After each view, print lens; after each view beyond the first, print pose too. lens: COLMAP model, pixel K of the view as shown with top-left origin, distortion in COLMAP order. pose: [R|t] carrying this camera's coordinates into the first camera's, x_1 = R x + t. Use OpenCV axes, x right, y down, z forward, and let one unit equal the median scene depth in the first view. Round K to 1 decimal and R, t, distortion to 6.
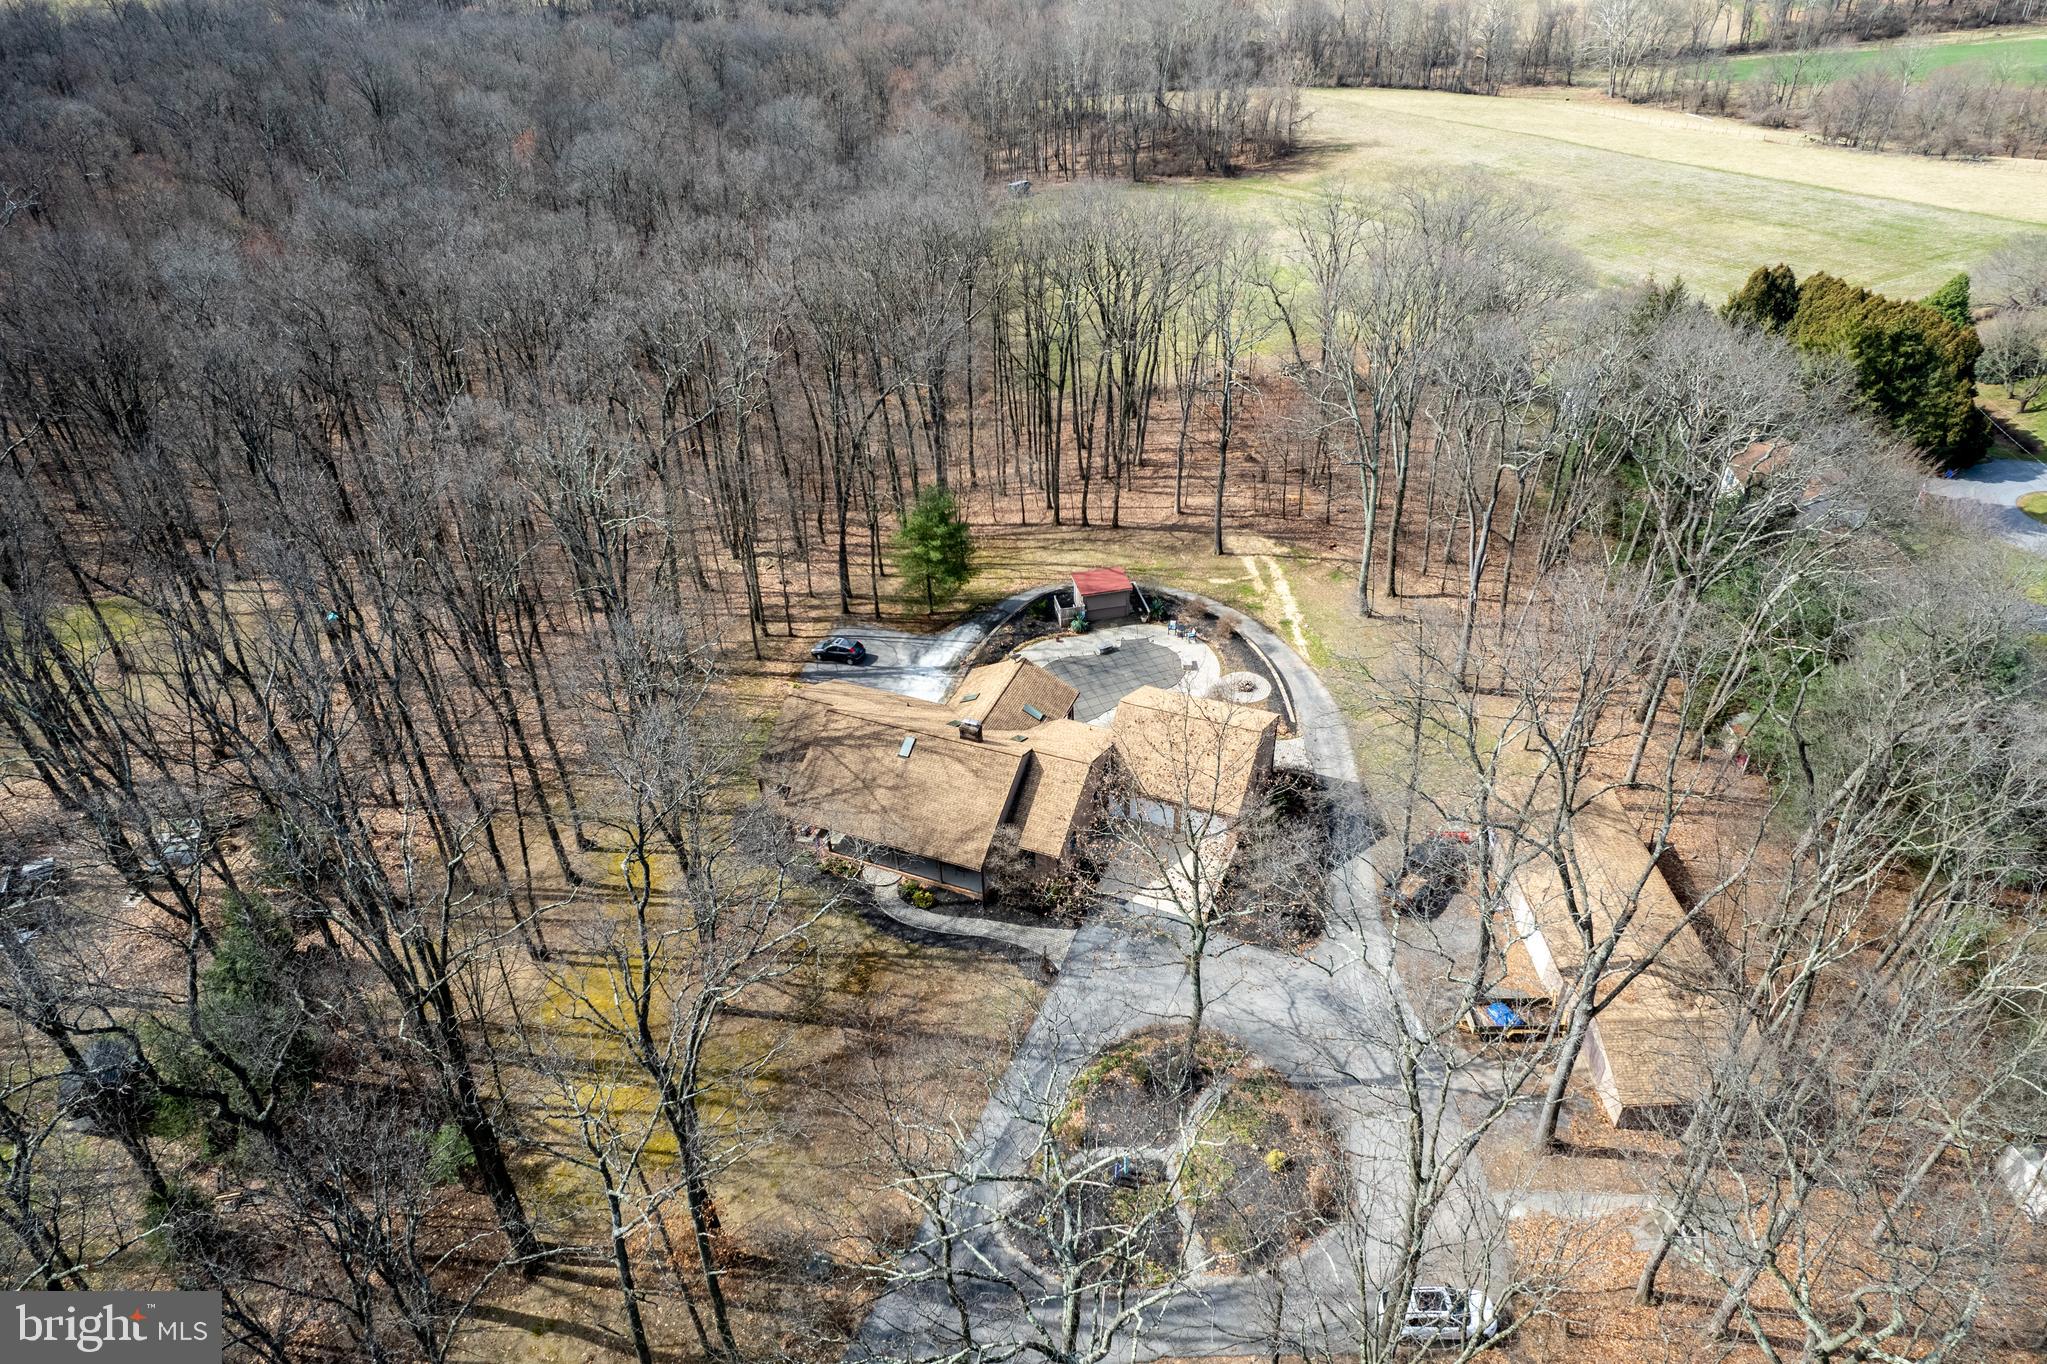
lens RADIAL K [[1317.9, 0, 1023.5], [0, 1317.9, 682.0], [0, 0, 1]] dist [-0.078342, 0.068499]
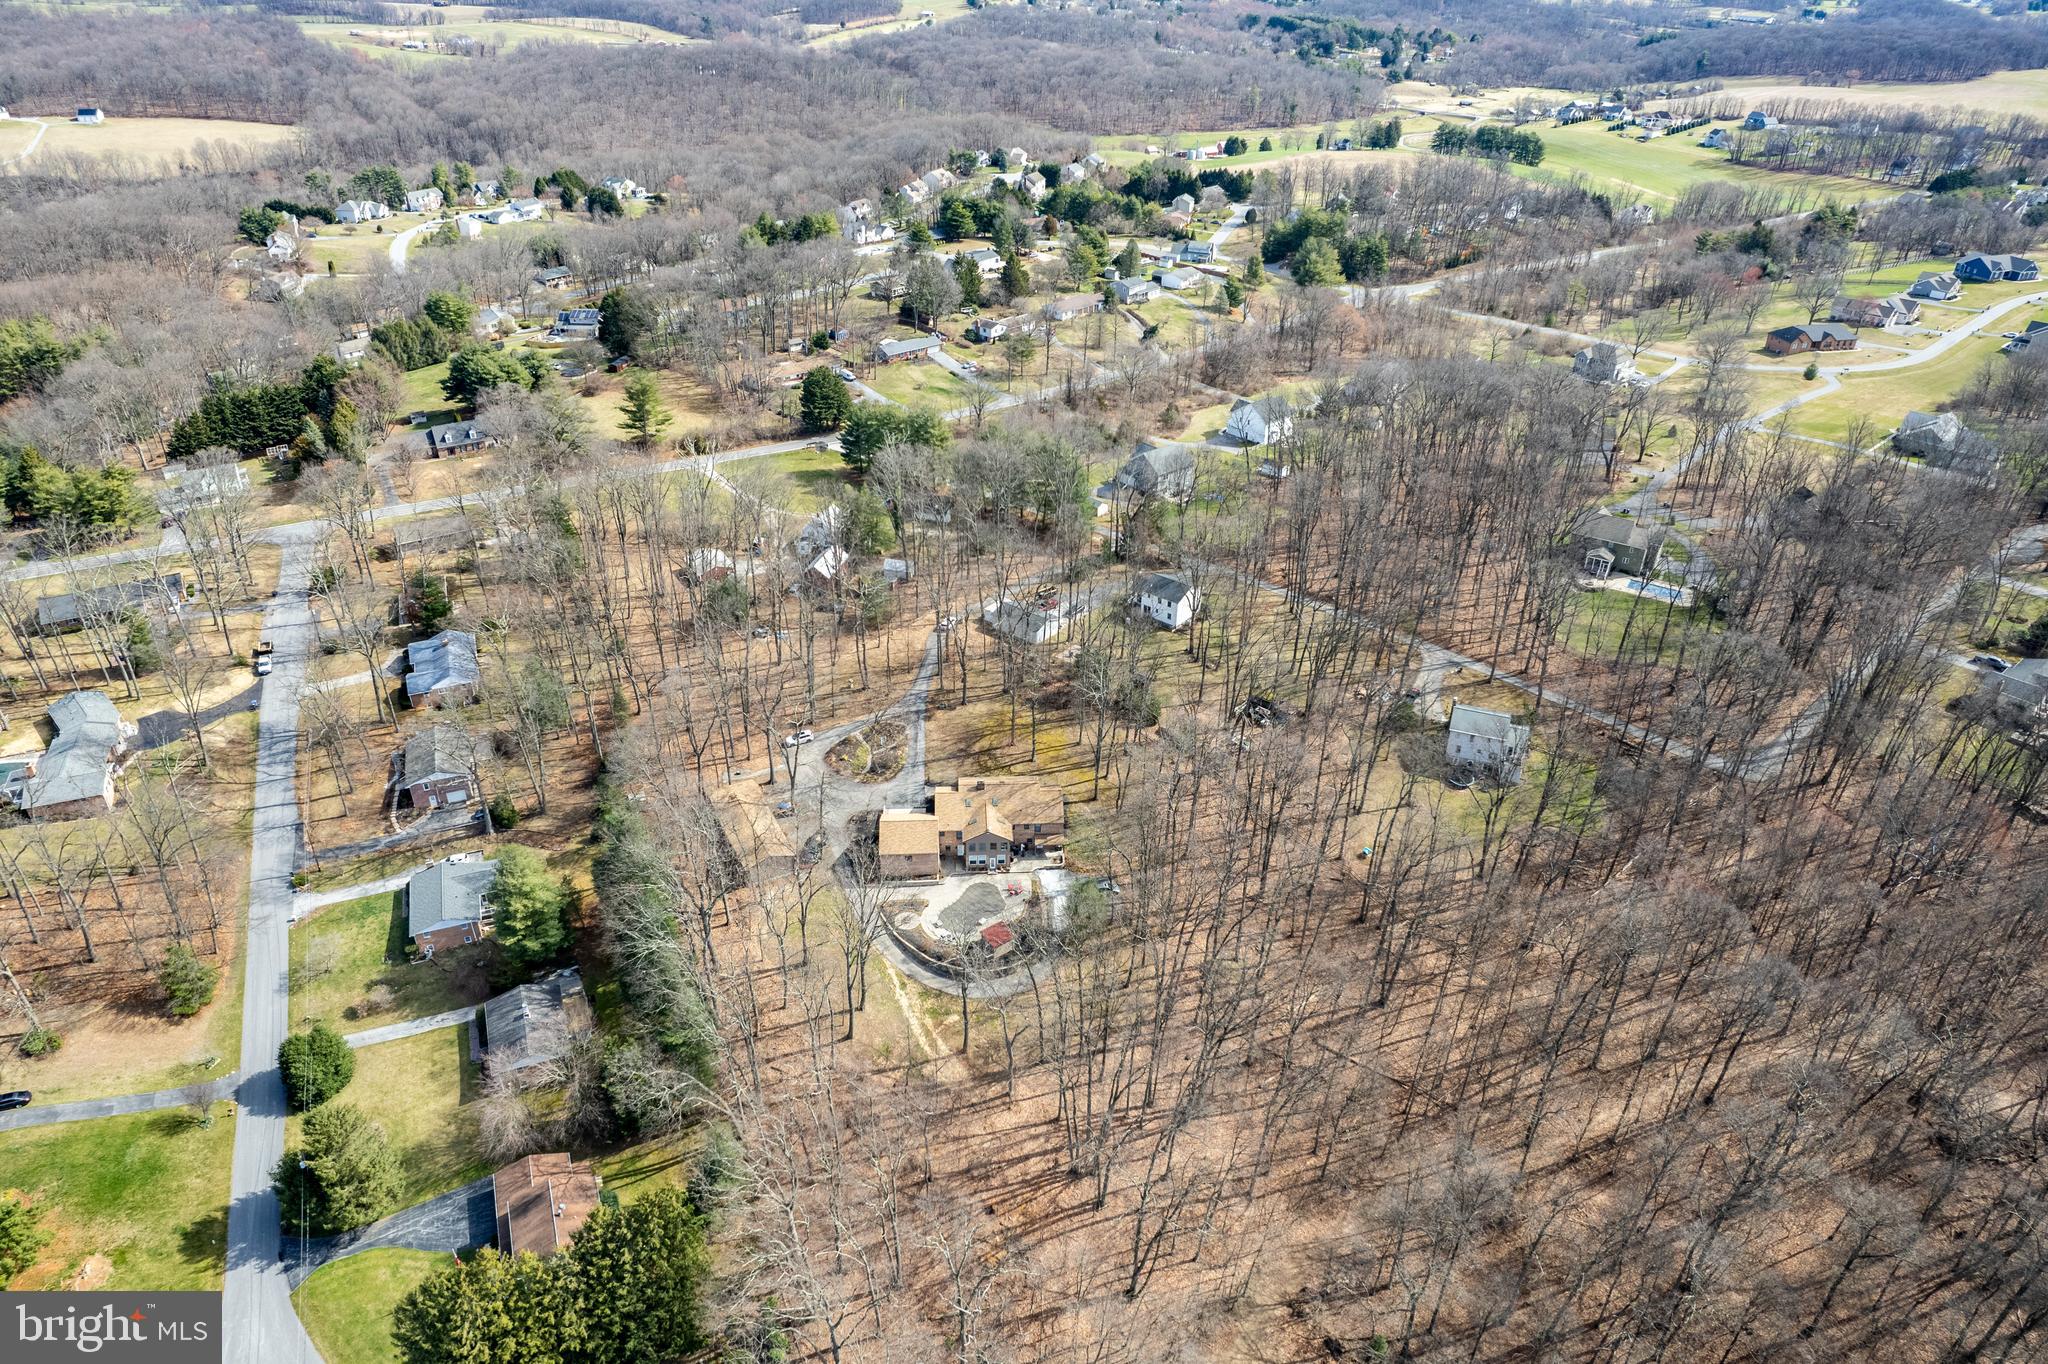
lens RADIAL K [[1307.8, 0, 1024.0], [0, 1307.8, 682.0], [0, 0, 1]] dist [-0.077794, 0.075666]
pose [[-0.904559, 0.231893, -0.357770, 0.631141], [-0.244226, 0.405997, 0.880636, -1.939311], [0.349467, 0.883964, -0.310614, 1.336466]]
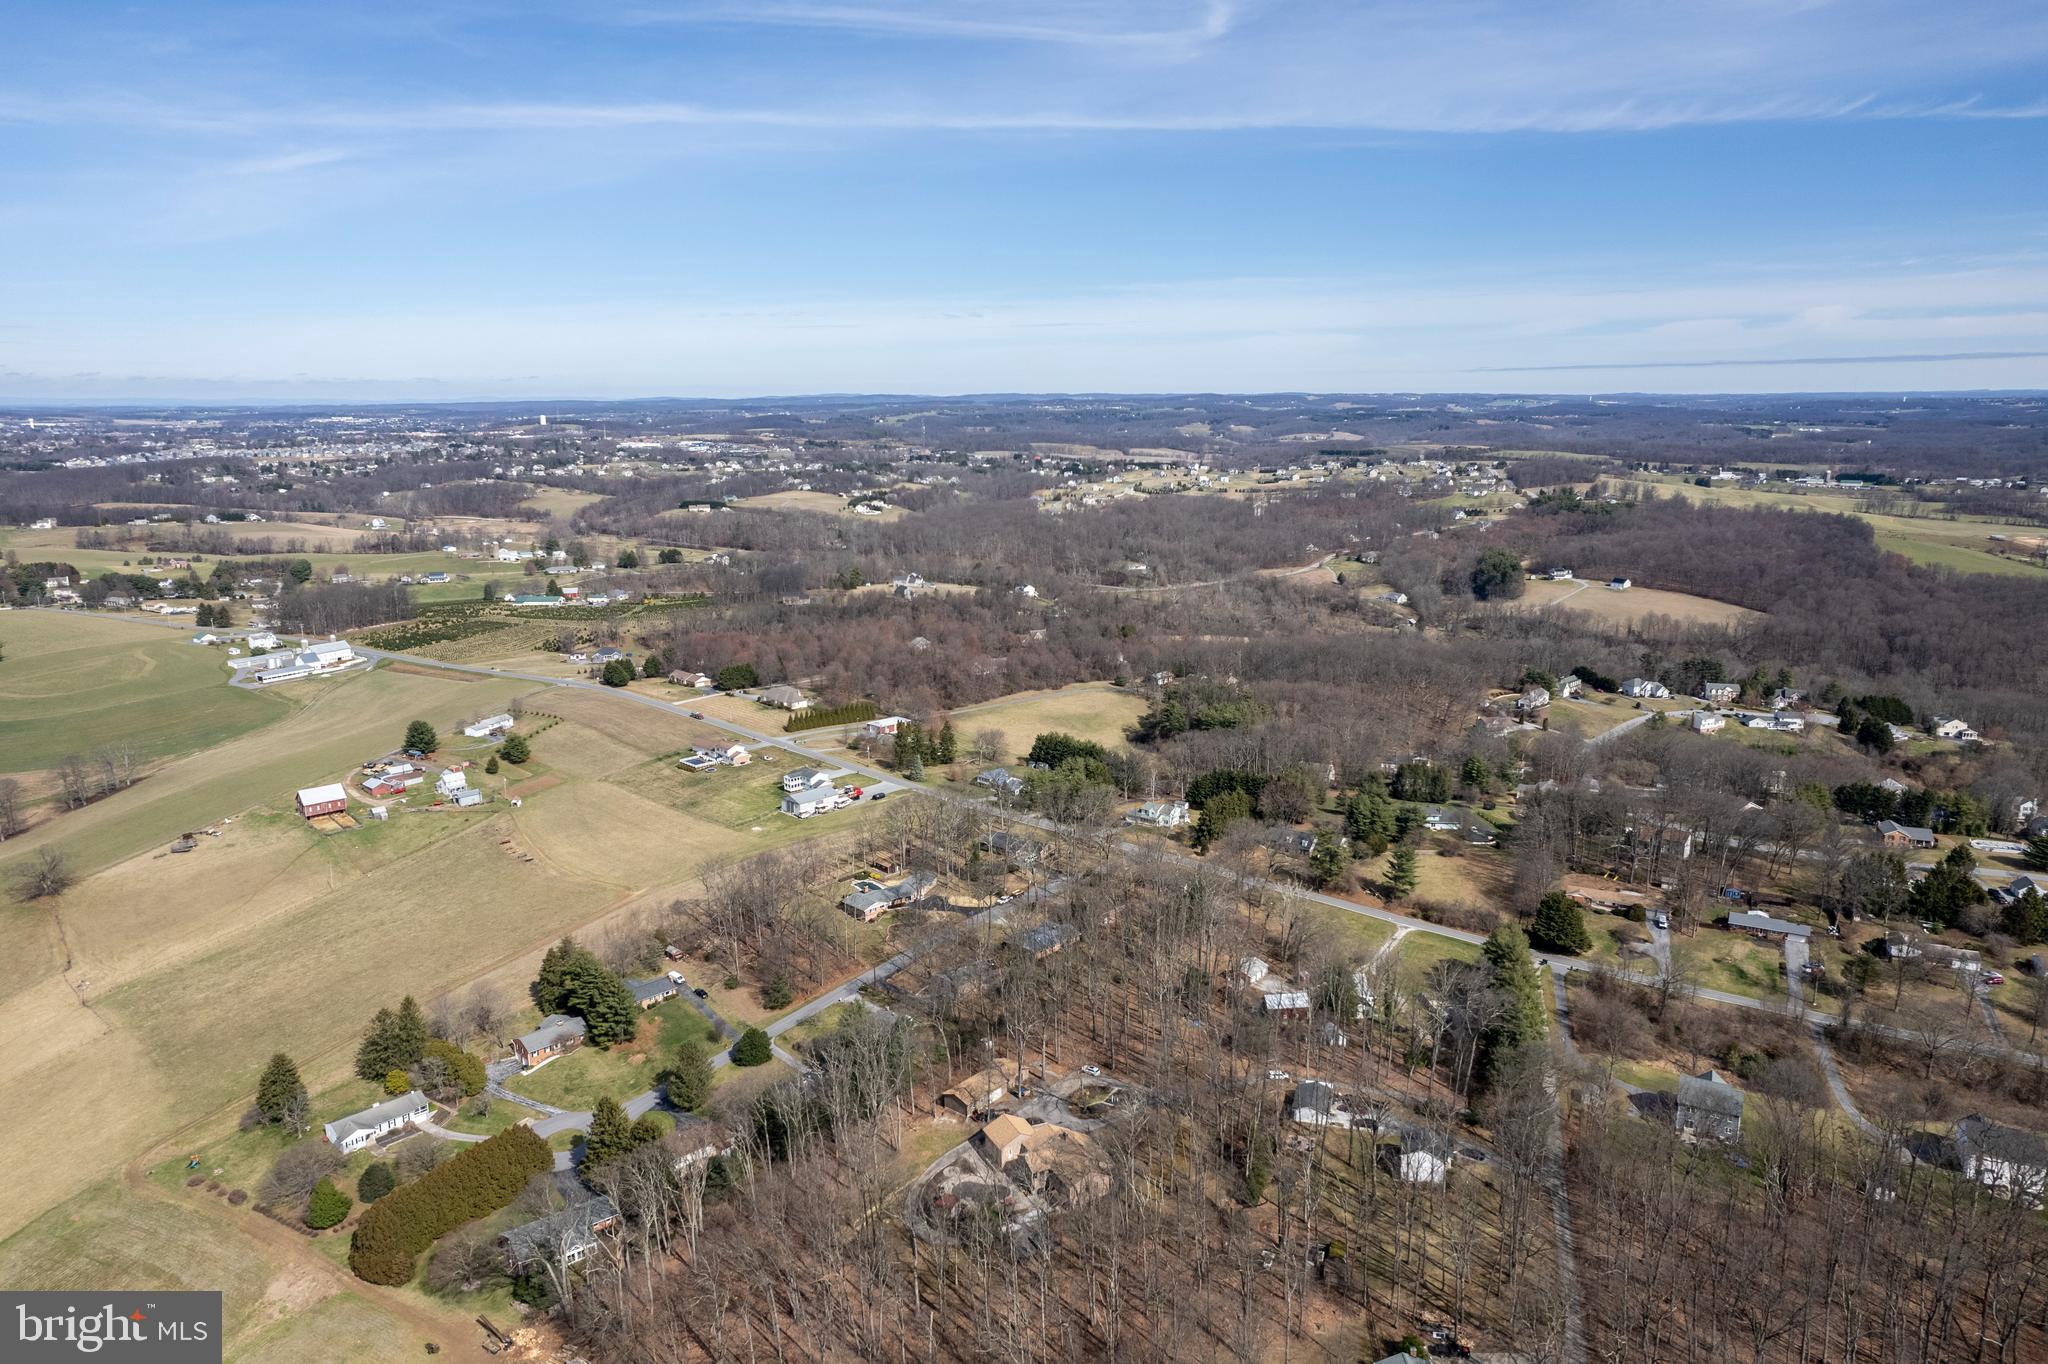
lens RADIAL K [[1336.5, 0, 1024.0], [0, 1336.5, 682.0], [0, 0, 1]] dist [-0.071248, 0.061287]
pose [[-0.742988, -0.120178, 0.658427, -1.773248], [0.410872, 0.694674, 0.590434, -2.434411], [-0.528349, 0.709215, -0.466756, 1.501092]]
